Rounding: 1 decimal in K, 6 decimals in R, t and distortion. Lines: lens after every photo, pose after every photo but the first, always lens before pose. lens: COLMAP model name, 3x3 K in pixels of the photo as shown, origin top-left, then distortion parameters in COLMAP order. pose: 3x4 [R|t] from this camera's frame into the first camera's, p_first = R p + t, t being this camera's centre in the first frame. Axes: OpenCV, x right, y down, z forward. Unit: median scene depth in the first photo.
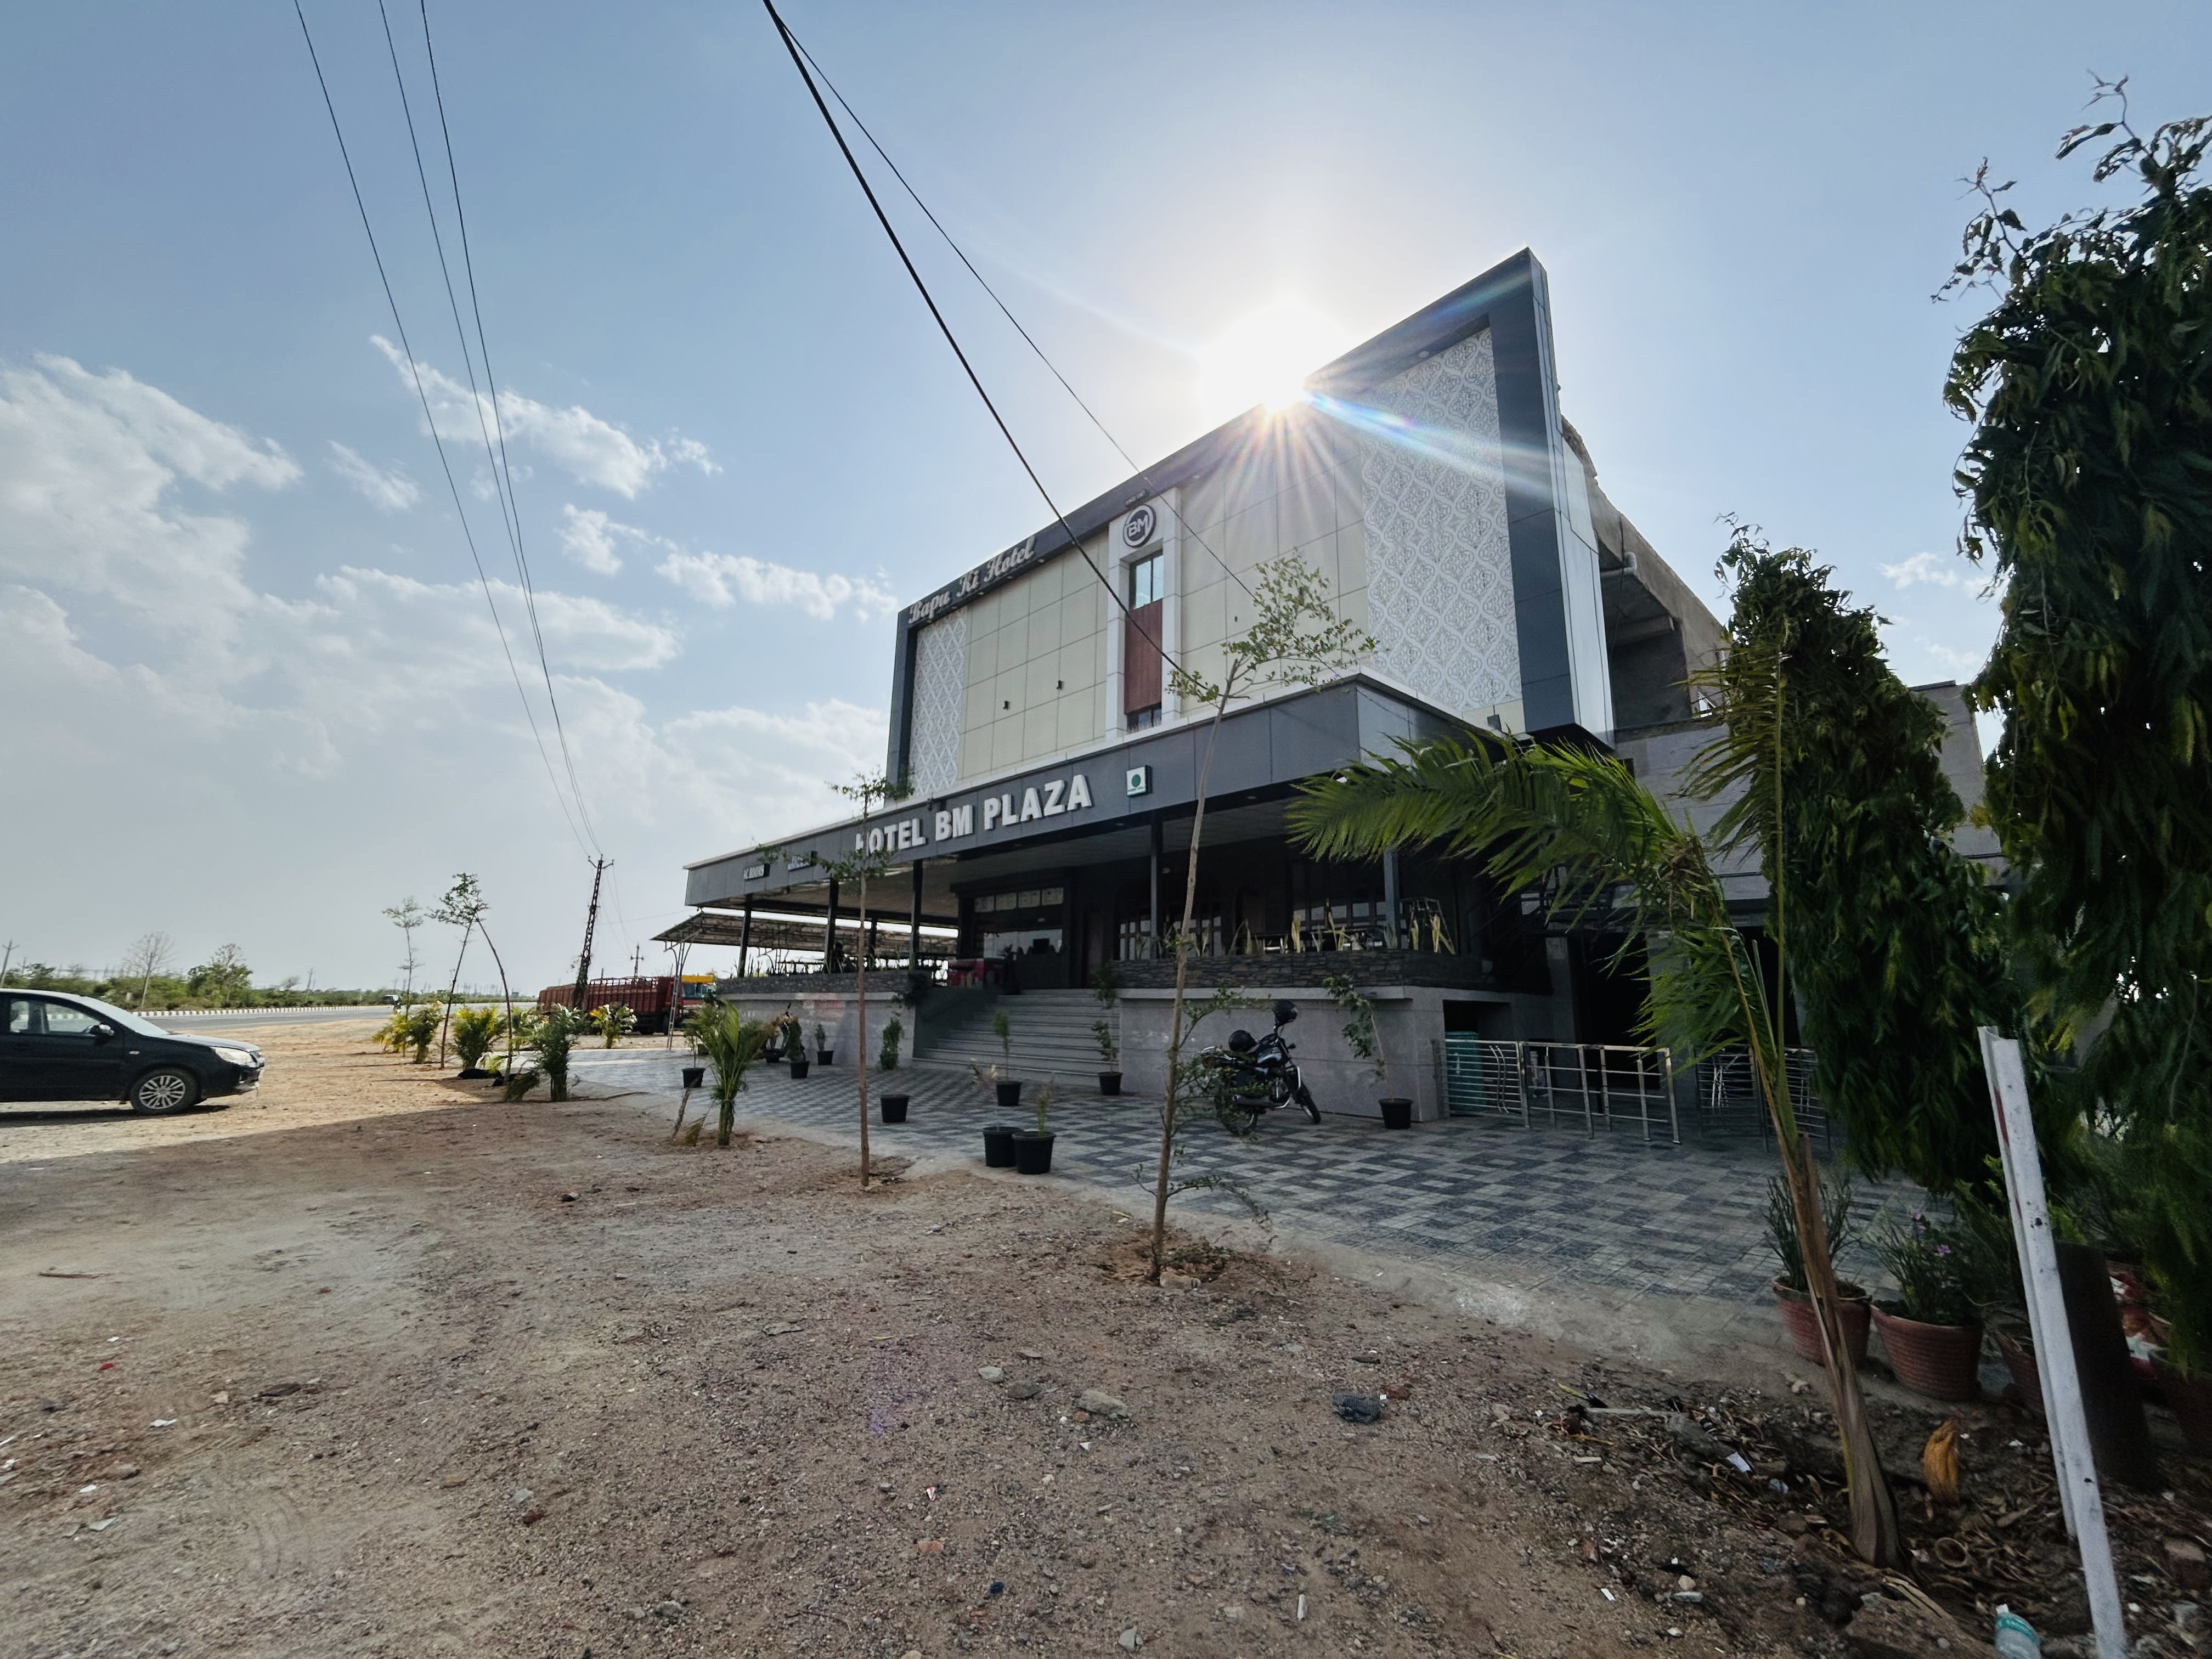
lens RADIAL K [[897.2, 0, 1106.5], [0, 897.2, 823.6], [0, 0, 1]] dist [-0.002704, 0.001051]
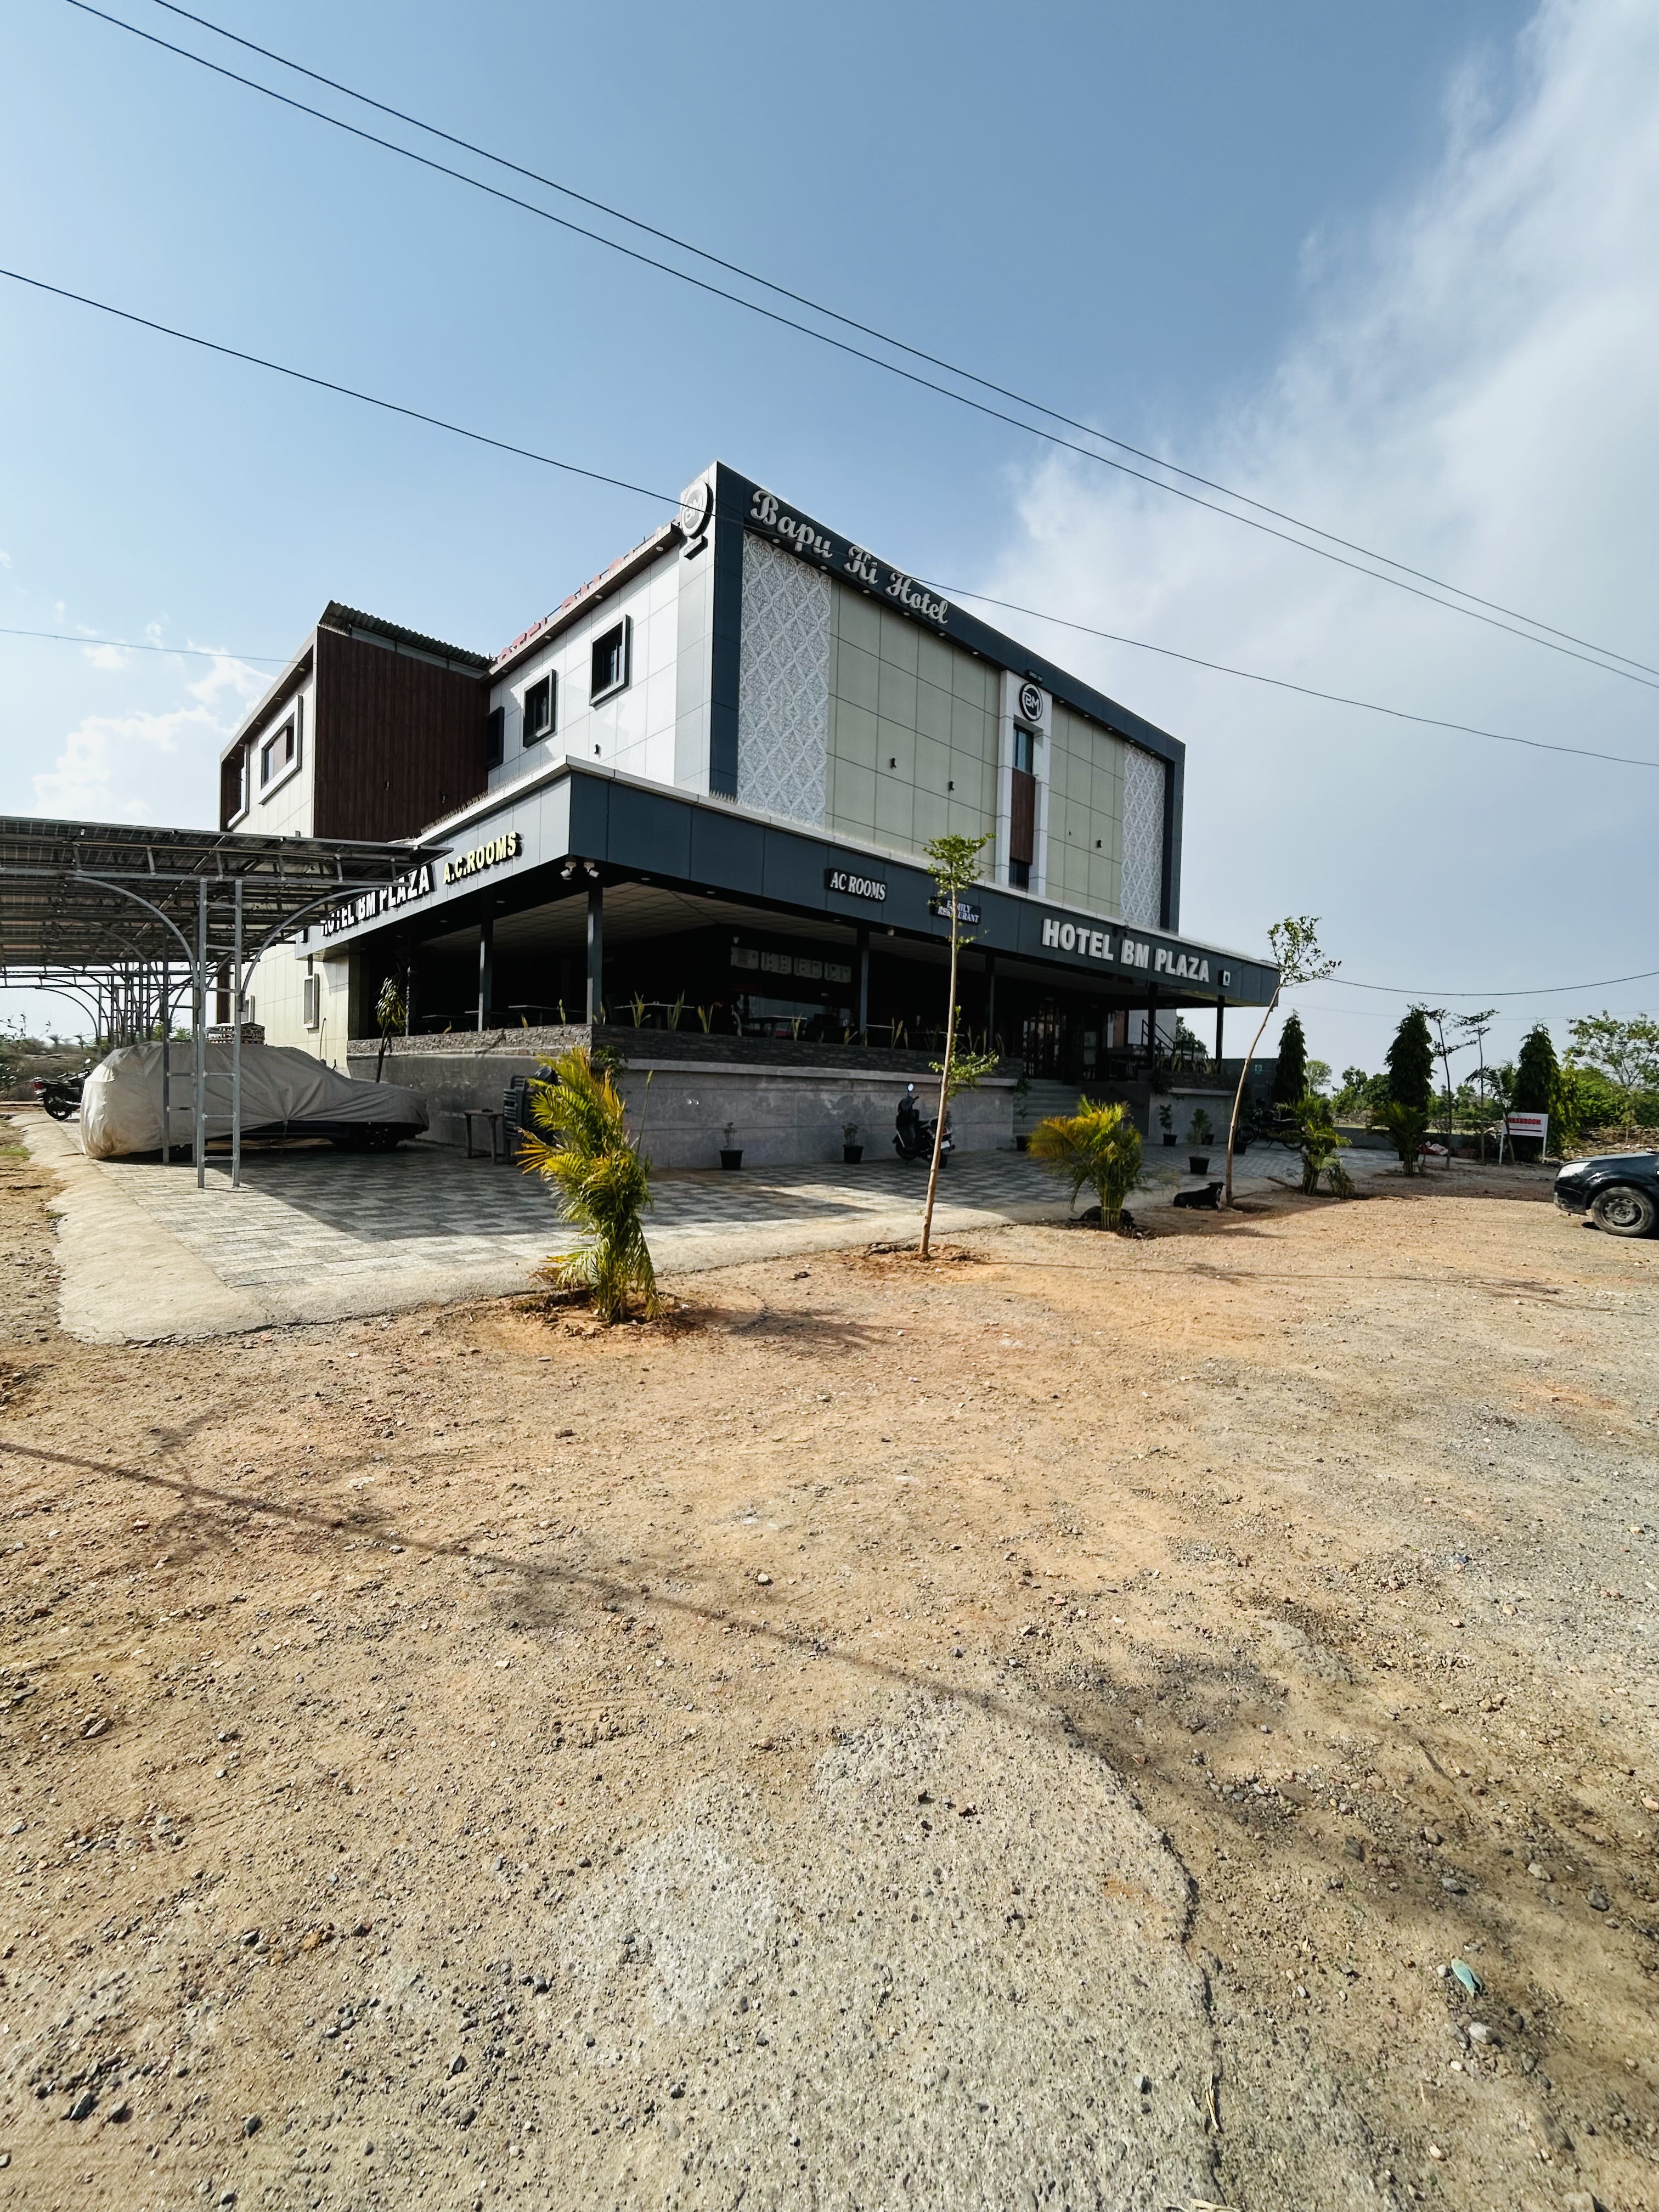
lens RADIAL K [[909.3, 0, 832.9], [0, 909.3, 1113.1], [0, 0, 1]] dist [-0.001167, 0.000952]
pose [[0.011405, -0.038843, 0.999180, -1.321580], [-0.235889, 0.970938, 0.040437, 0.239717], [-0.971713, -0.236156, 0.001911, 1.227496]]
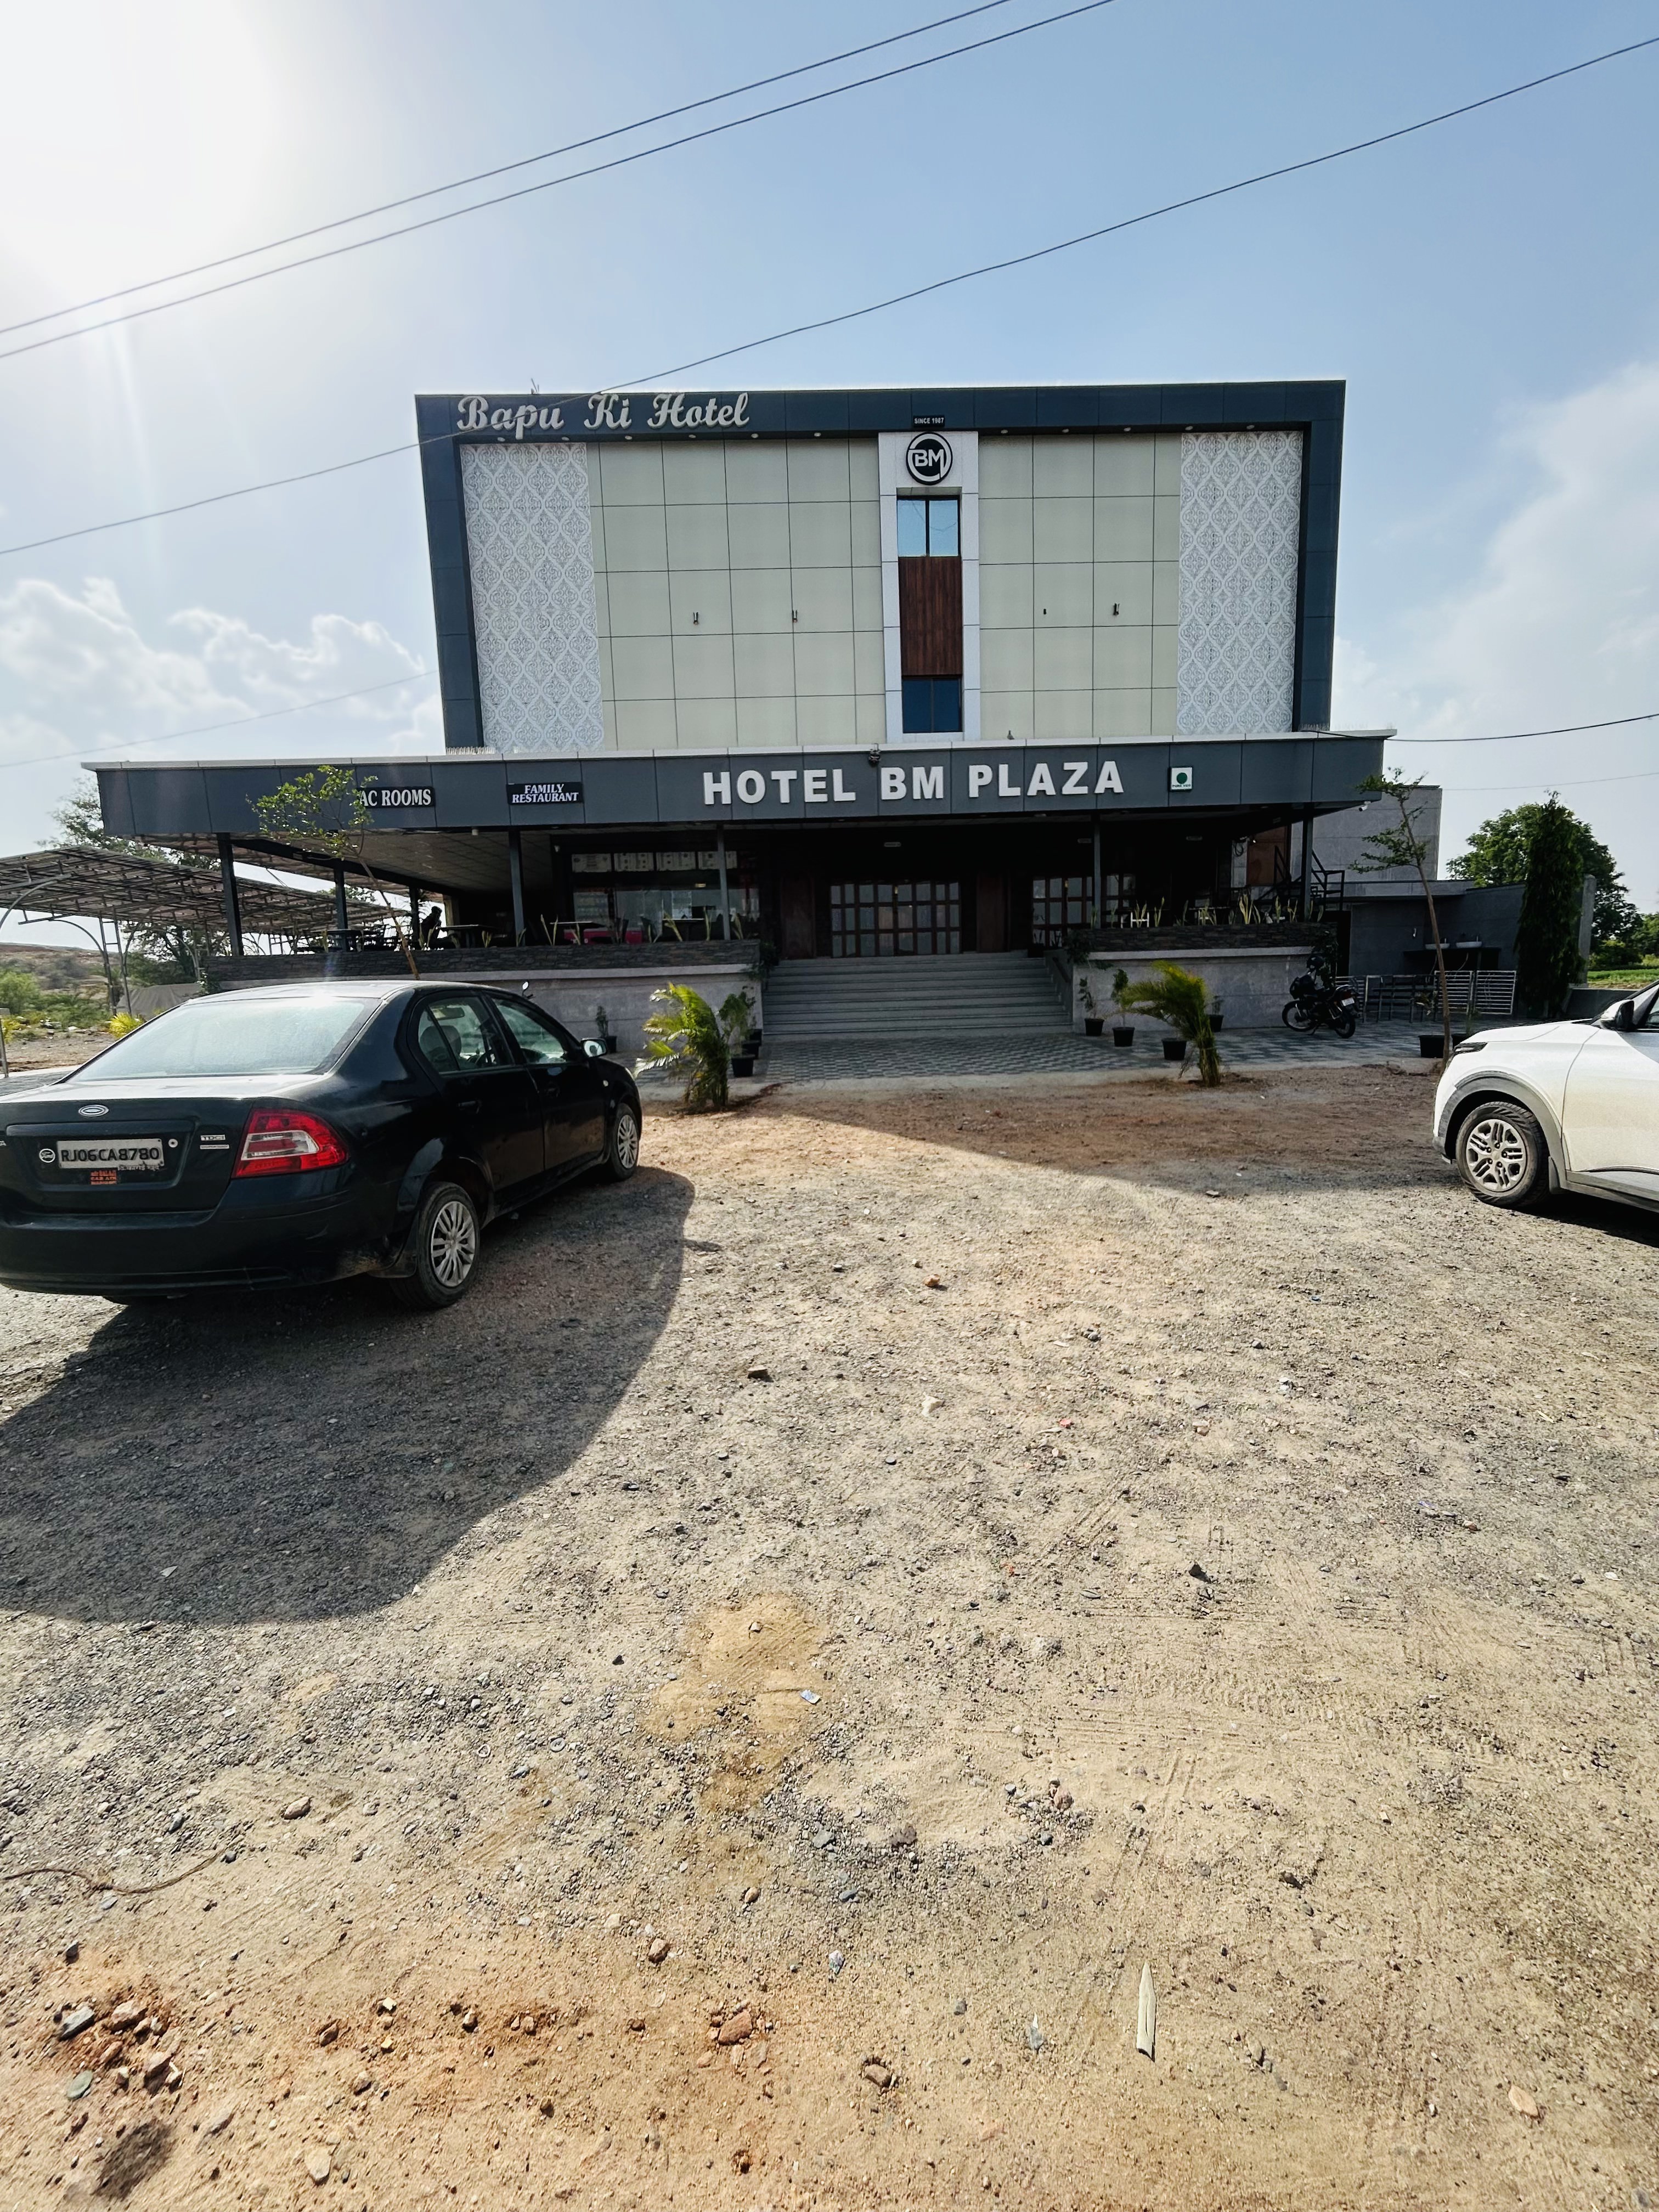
lens RADIAL K [[909.3, 0, 832.9], [0, 909.3, 1113.1], [0, 0, 1]] dist [-0.001167, 0.000952]
pose [[0.664811, -0.145046, 0.732795, -0.891629], [-0.111905, 0.950561, 0.289673, 0.056374], [-0.738582, -0.274581, 0.615712, 0.334734]]
